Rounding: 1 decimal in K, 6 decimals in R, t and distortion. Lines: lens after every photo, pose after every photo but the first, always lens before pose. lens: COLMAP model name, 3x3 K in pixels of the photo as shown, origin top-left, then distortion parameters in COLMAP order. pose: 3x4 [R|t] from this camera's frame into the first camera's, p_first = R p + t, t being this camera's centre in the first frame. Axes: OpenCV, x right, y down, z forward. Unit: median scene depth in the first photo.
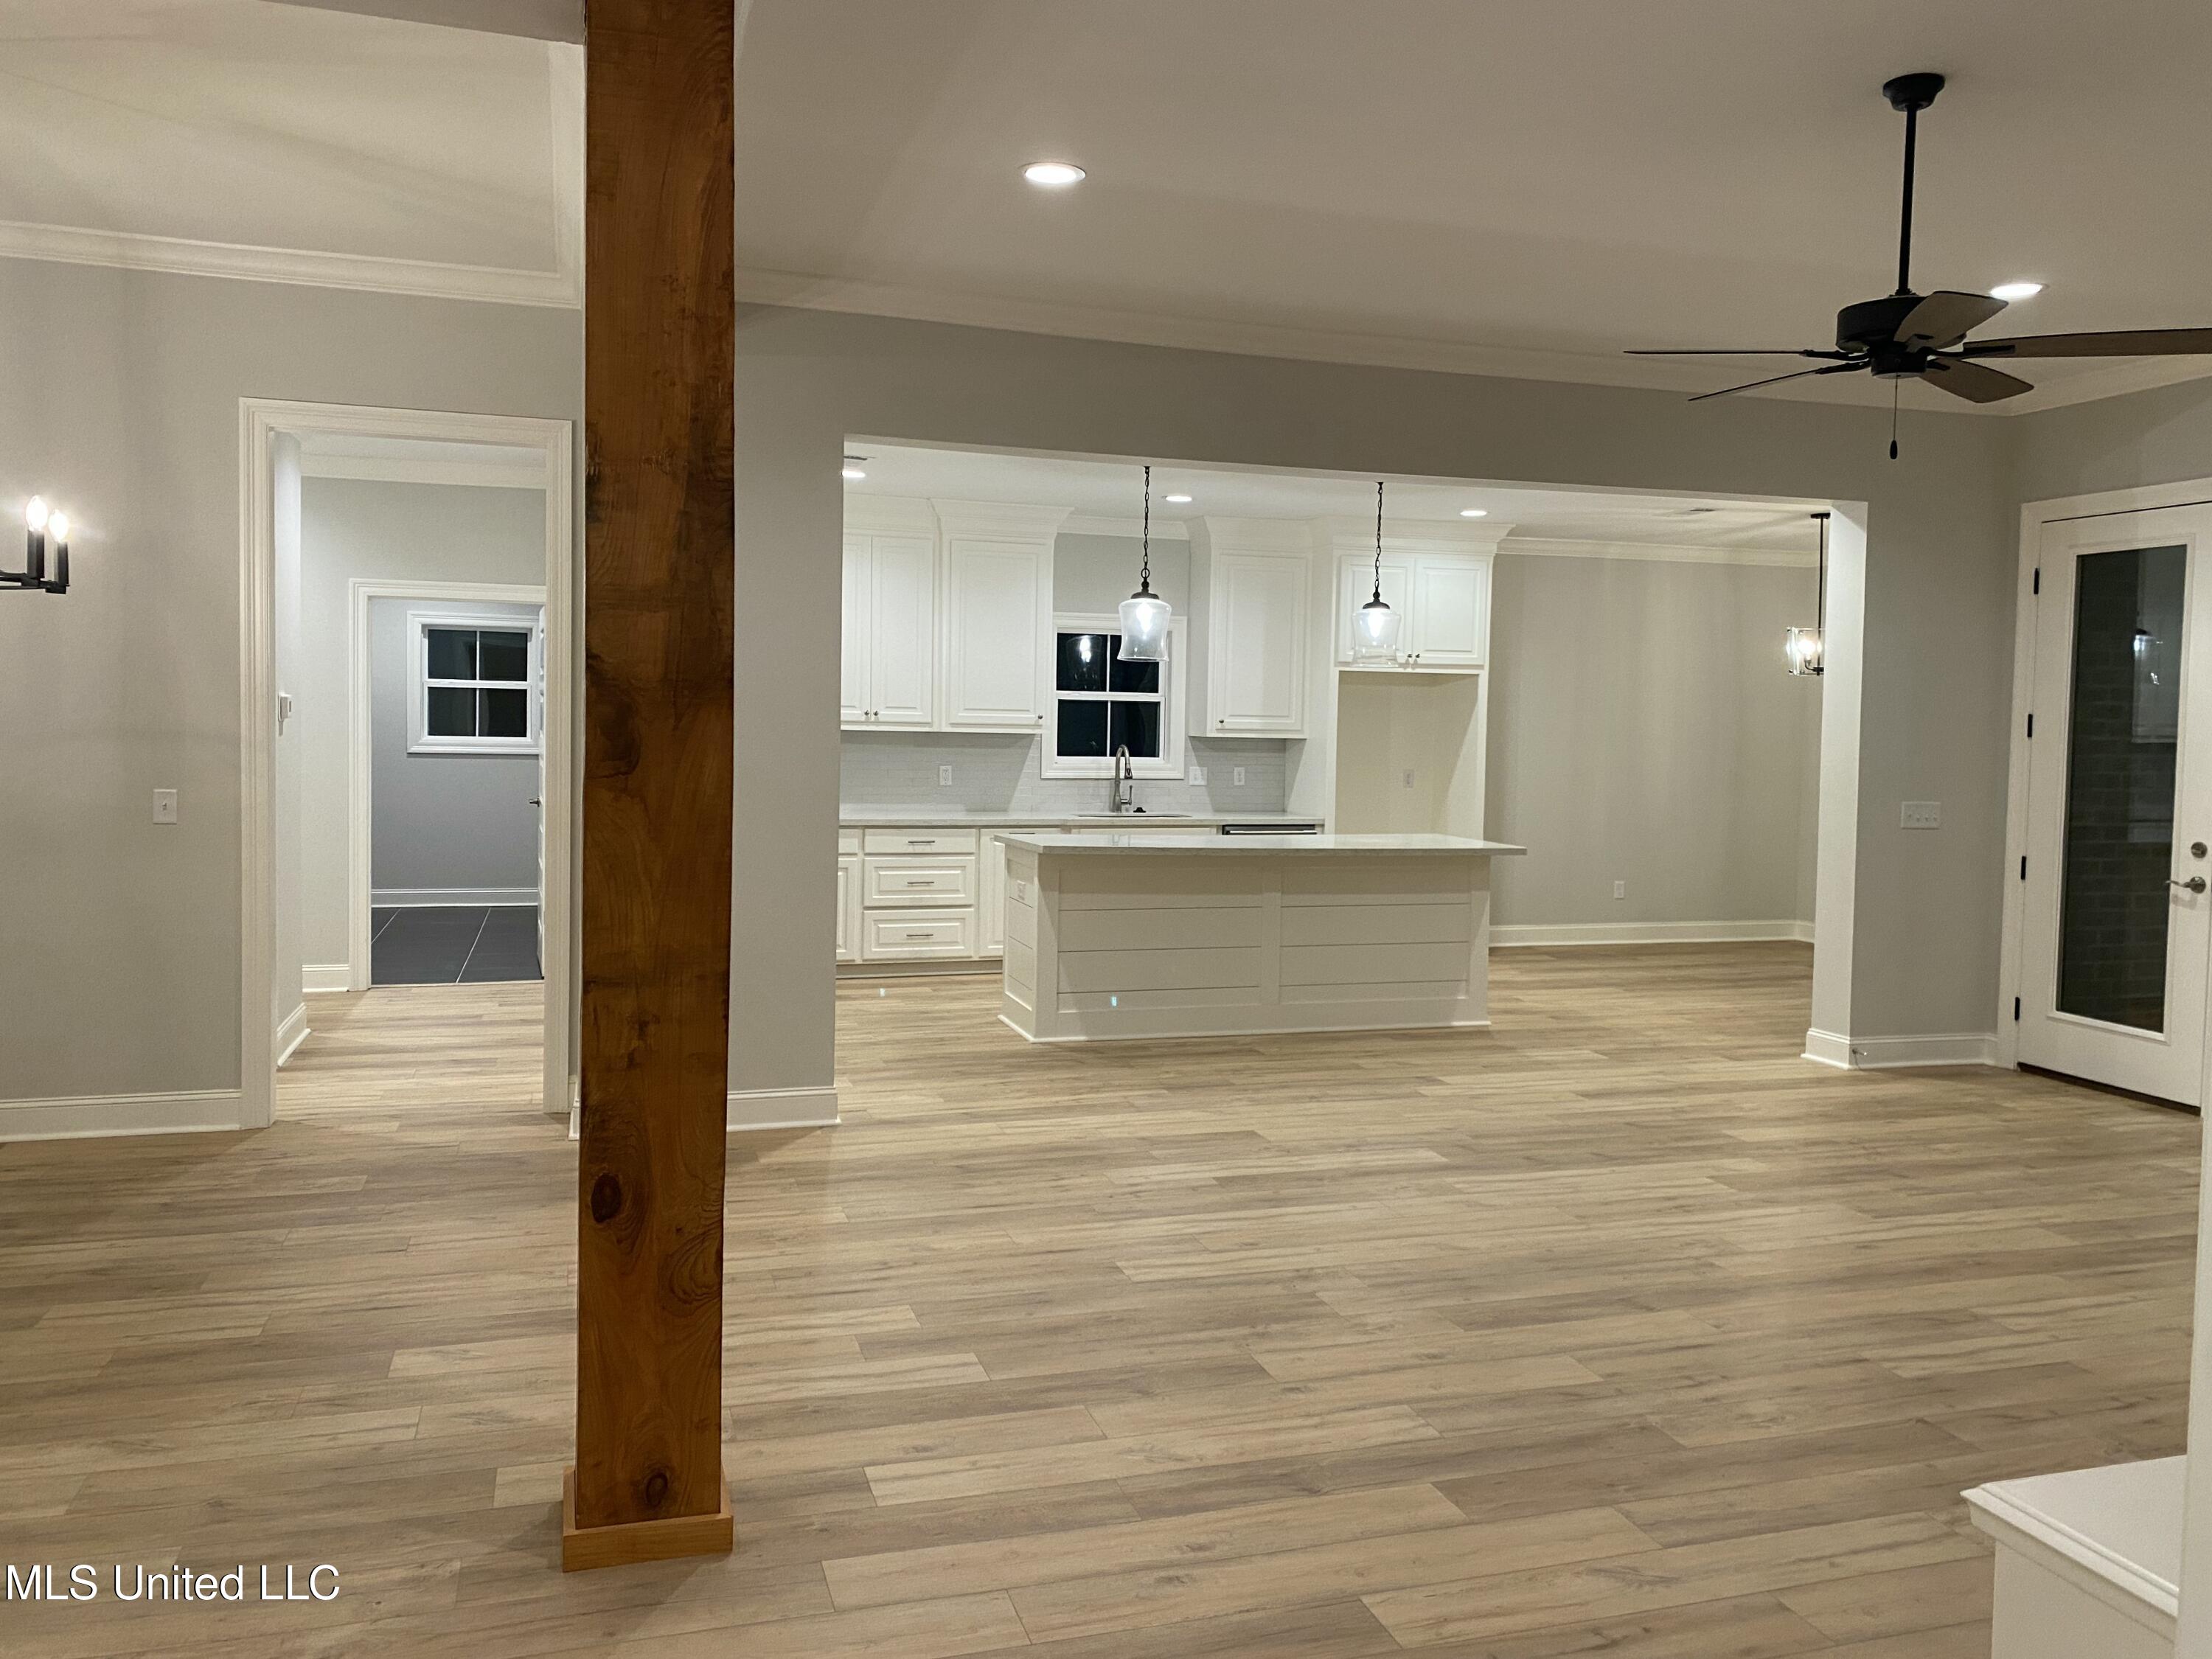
lens RADIAL K [[1685.7, 0, 1119.5], [0, 1685.7, 797.4], [0, 0, 1]] dist [0.041823, -0.045543]
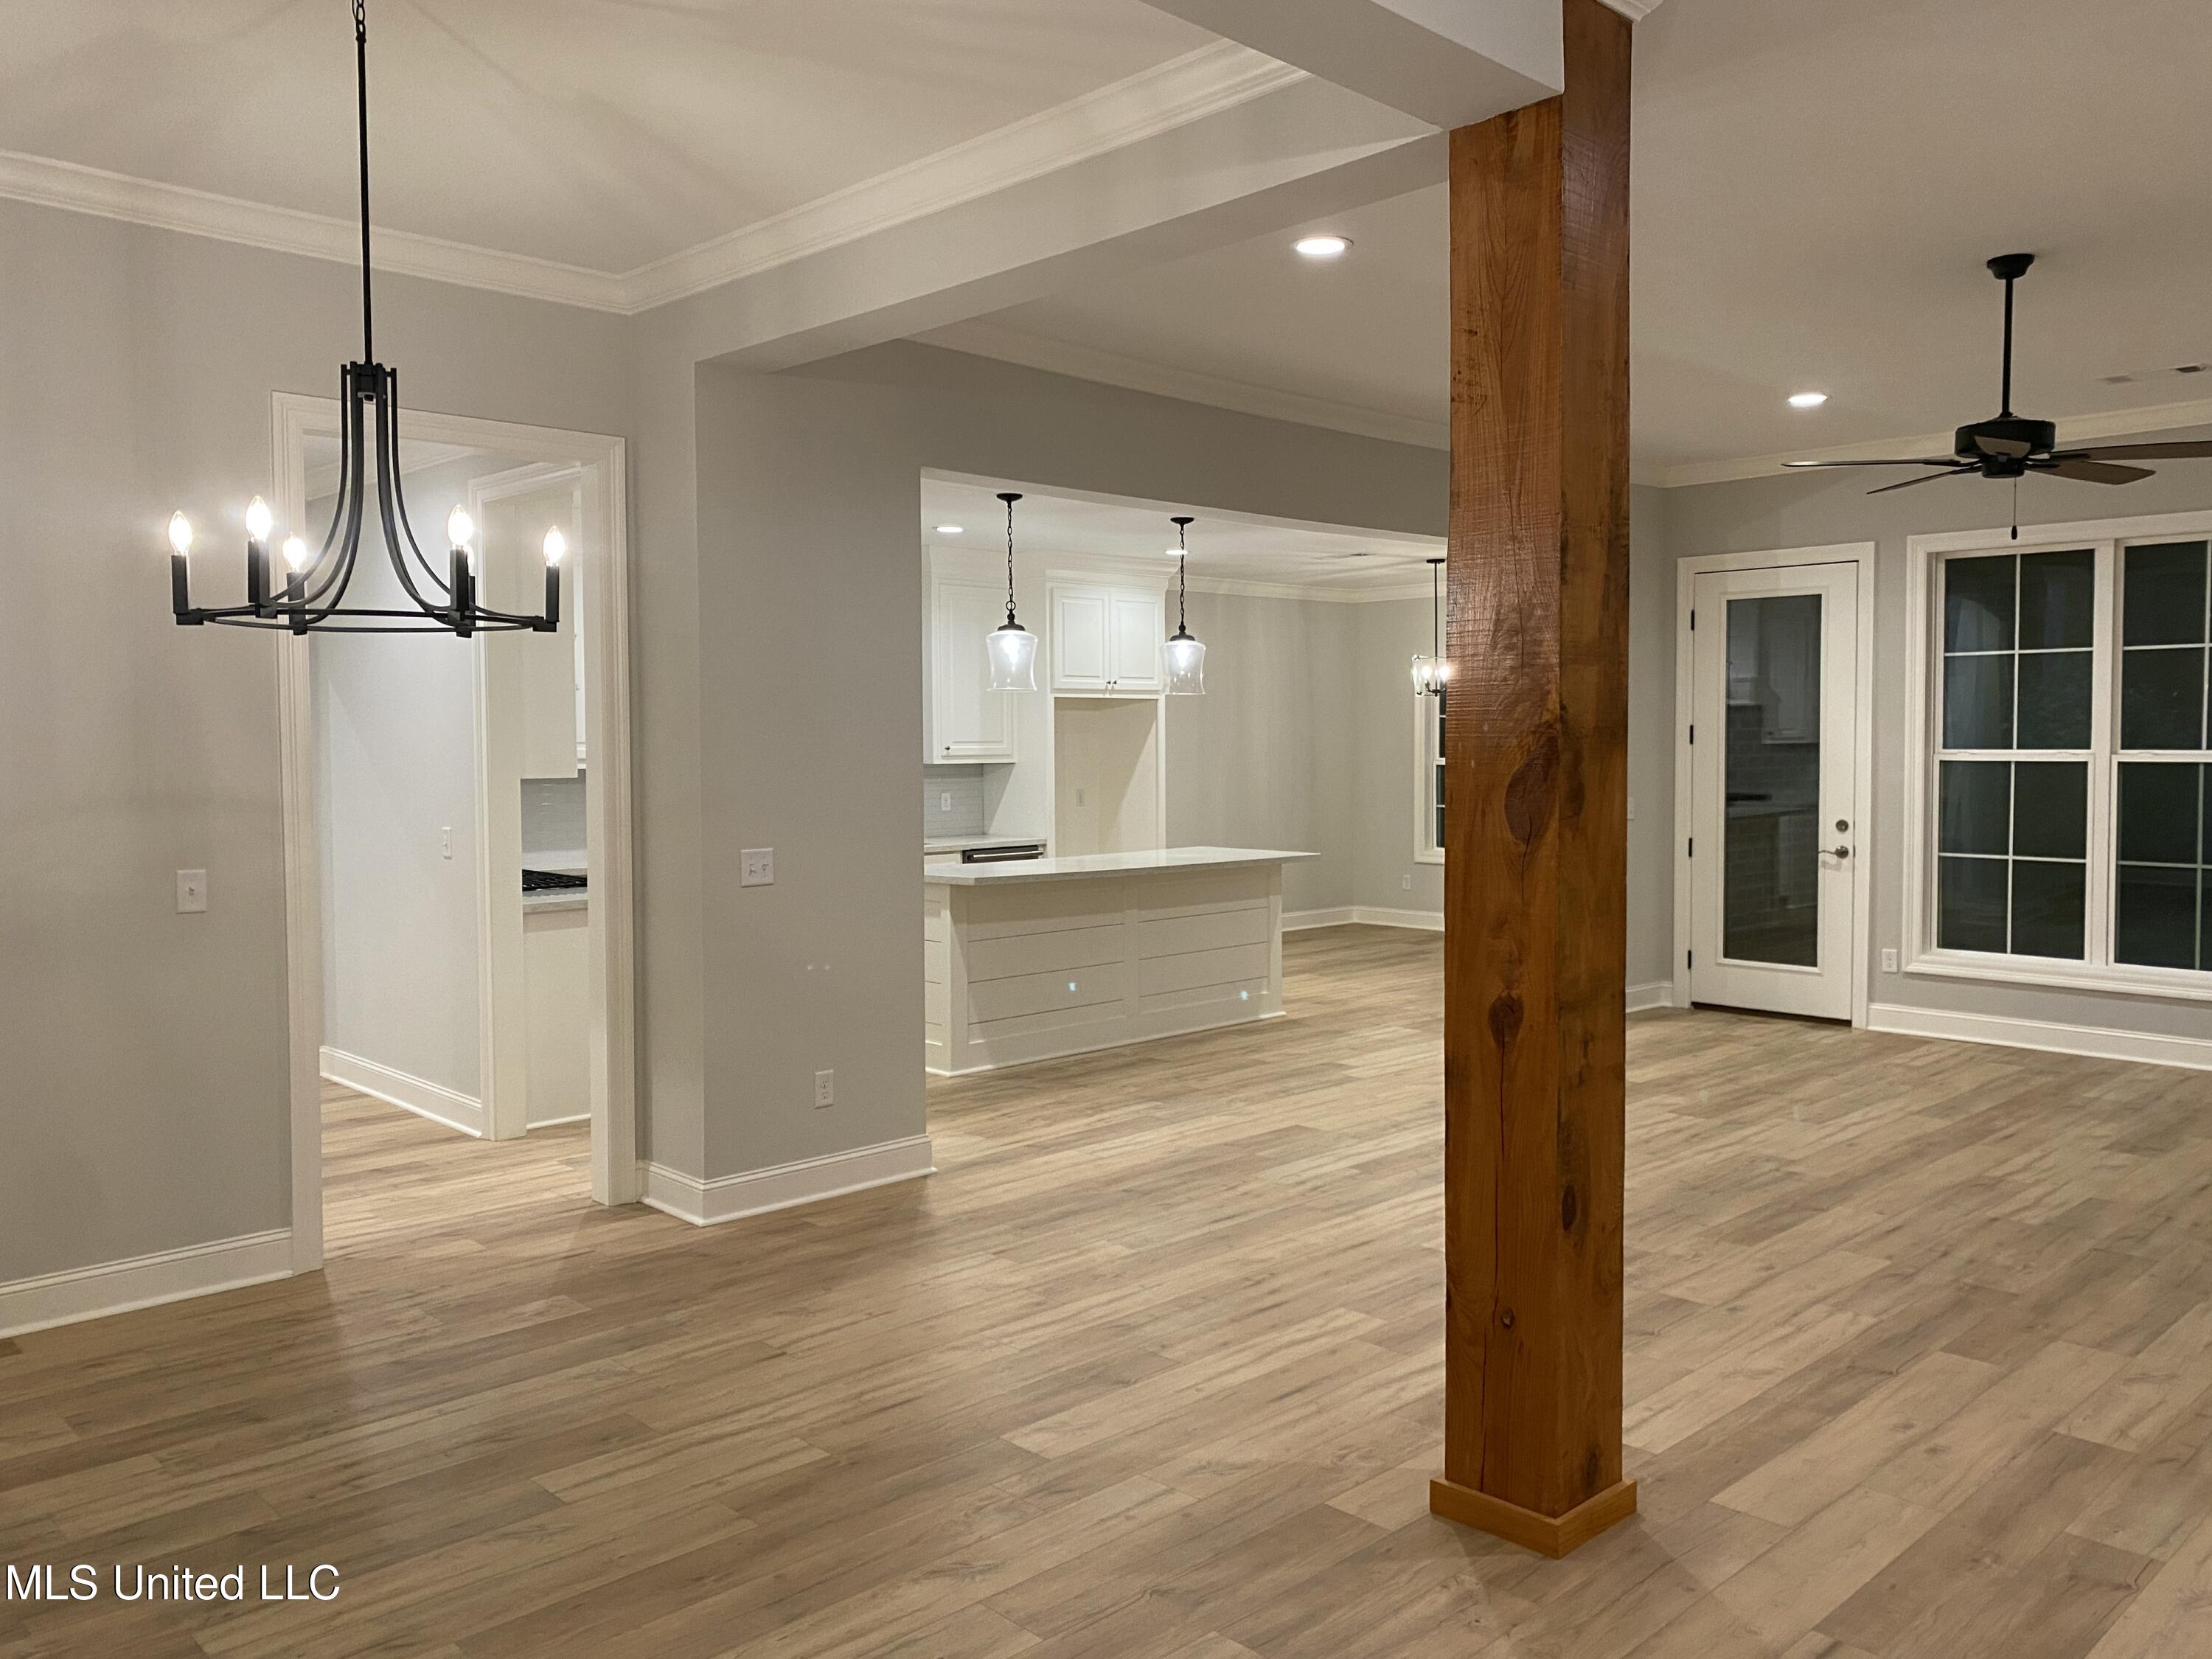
lens RADIAL K [[1685.7, 0, 1122.3], [0, 1685.7, 809.3], [0, 0, 1]] dist [0.041823, -0.045543]
pose [[0.894914, -0.043918, 0.444072, -0.531827], [0.045471, 0.998940, 0.007159, -0.019630], [-0.443915, 0.013786, 0.895963, 0.079706]]
